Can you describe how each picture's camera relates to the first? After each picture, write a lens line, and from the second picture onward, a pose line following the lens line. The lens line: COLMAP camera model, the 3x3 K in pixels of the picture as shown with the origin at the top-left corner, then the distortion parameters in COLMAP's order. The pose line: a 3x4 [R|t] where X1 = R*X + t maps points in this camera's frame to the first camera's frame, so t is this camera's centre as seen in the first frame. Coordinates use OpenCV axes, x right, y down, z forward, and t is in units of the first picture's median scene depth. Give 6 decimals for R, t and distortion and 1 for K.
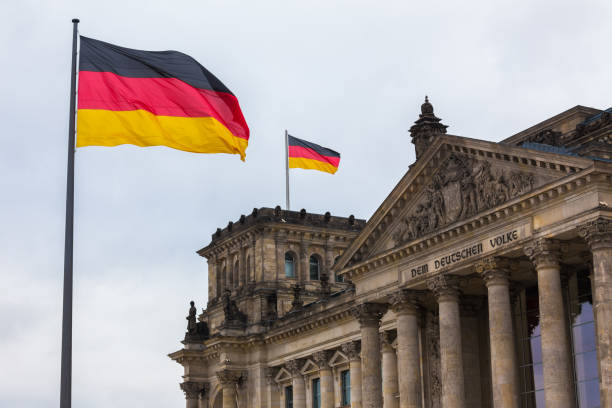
lens RADIAL K [[1261.0, 0, 283.9], [0, 1261.0, 133.4], [0, 0, 1]] dist [-0.099880, 0.000000]
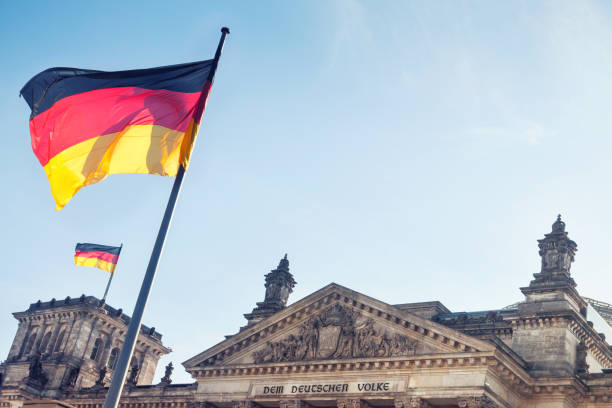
lens RADIAL K [[882.4, 0, 284.8], [0, 882.4, 185.4], [0, 0, 1]] dist [-0.009943, 0.000000]
pose [[0.887352, 0.379684, 0.261622, -0.163171], [-0.338485, 0.921681, -0.189556, 0.085586], [-0.313103, 0.079647, 0.946373, 0.216596]]
